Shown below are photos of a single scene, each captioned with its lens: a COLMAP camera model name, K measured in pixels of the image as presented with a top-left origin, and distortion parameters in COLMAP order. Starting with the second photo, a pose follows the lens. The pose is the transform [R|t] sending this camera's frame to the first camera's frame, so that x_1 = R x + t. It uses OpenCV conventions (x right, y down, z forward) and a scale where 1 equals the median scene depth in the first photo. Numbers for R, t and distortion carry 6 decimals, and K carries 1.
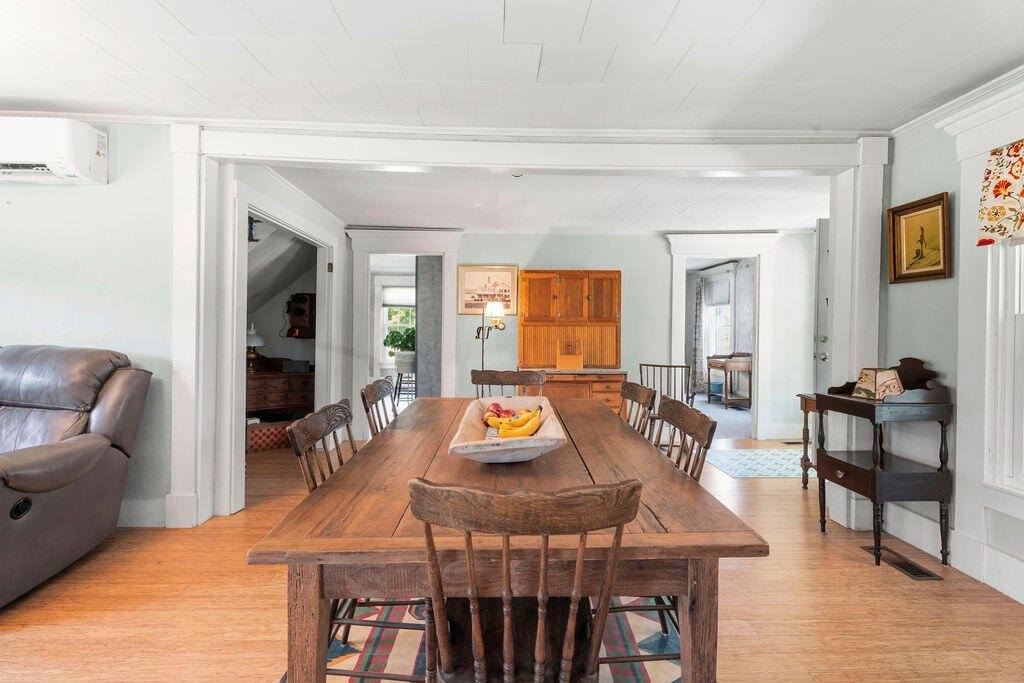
lens RADIAL K [[465.7, 0, 510.3], [0, 465.7, 329.8], [0, 0, 1]] dist [0.001293, 0.000182]
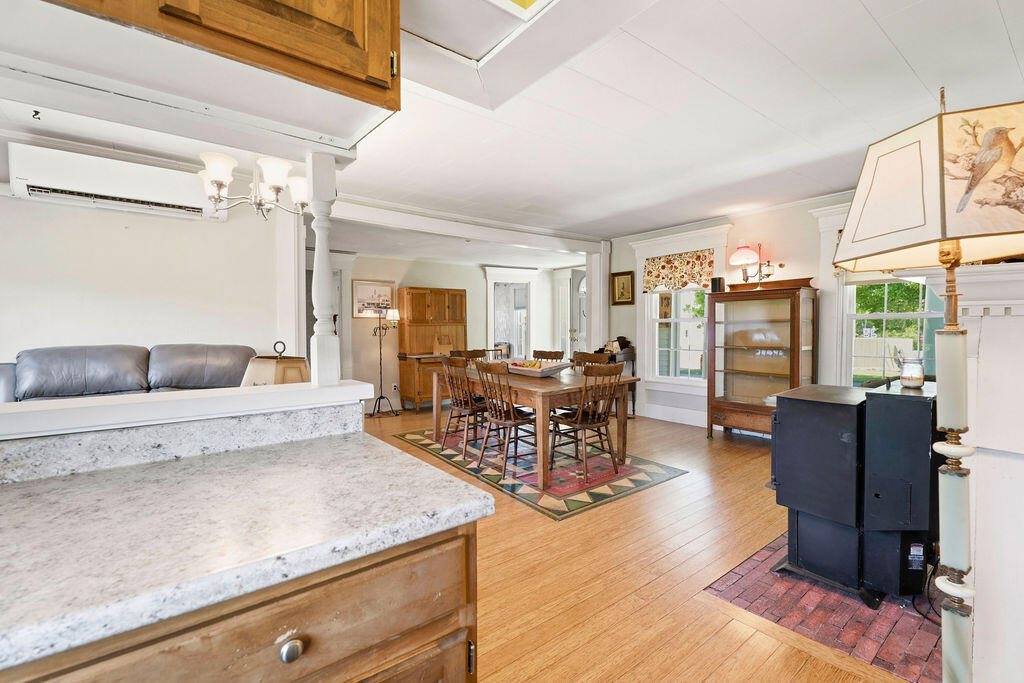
lens RADIAL K [[453.2, 0, 512.0], [0, 453.2, 341.5], [0, 0, 1]] dist [0.000271, 0.000030]
pose [[0.801098, -0.033132, 0.597615, -0.571378], [0.018205, 0.999354, 0.031001, 0.001791], [-0.598256, -0.013956, 0.801184, -0.314406]]
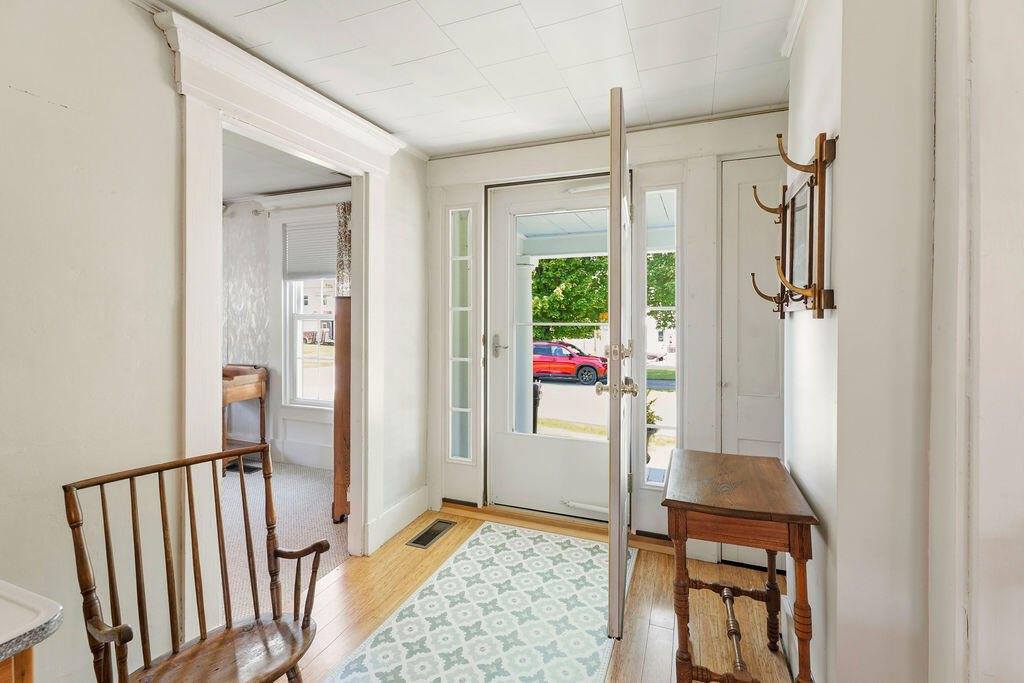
lens RADIAL K [[473.8, 0, 502.7], [0, 473.8, 317.1], [0, 0, 1]] dist [-0.000315, 0.000072]
pose [[0.401698, -0.010092, 0.915717, 0.166662], [0.012723, 0.999904, 0.005439, -0.014961], [-0.915684, 0.009466, 0.401788, 0.791093]]
